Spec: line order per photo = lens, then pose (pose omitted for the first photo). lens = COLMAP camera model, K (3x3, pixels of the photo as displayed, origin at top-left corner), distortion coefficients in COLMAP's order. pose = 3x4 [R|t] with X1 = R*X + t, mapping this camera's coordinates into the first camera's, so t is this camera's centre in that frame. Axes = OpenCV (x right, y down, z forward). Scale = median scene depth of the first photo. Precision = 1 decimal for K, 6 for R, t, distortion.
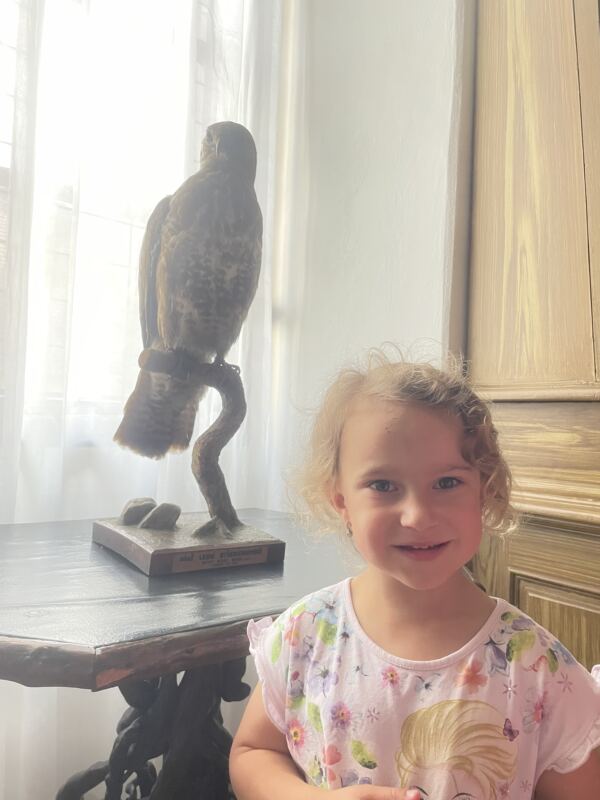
lens RADIAL K [[606.6, 0, 300.0], [0, 606.6, 400.0], [0, 0, 1]] dist [-0.052170, 0.001065]
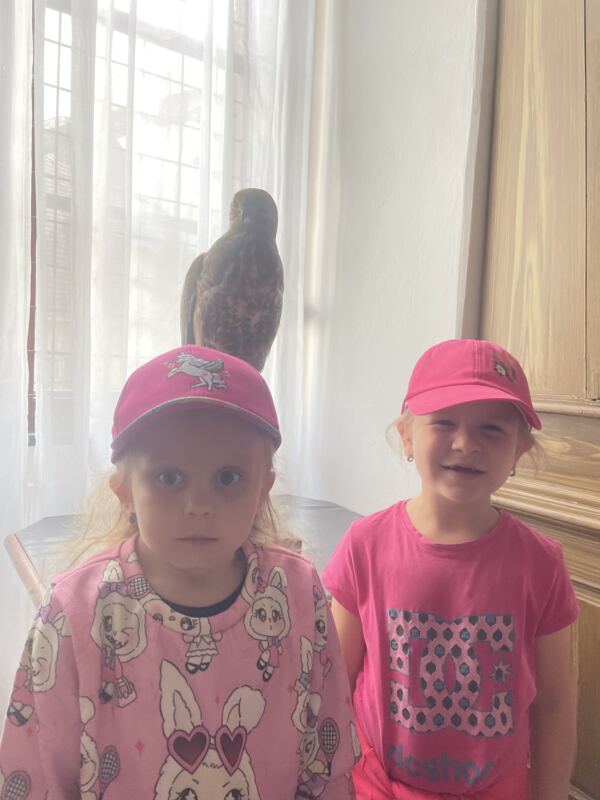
lens RADIAL K [[606.6, 0, 300.0], [0, 606.6, 400.0], [0, 0, 1]] dist [-0.052170, 0.001065]
pose [[0.995487, 0.012377, -0.094088, 0.086361], [-0.003432, 0.995505, 0.094643, -0.160751], [0.094836, -0.093893, 0.991055, -0.186941]]
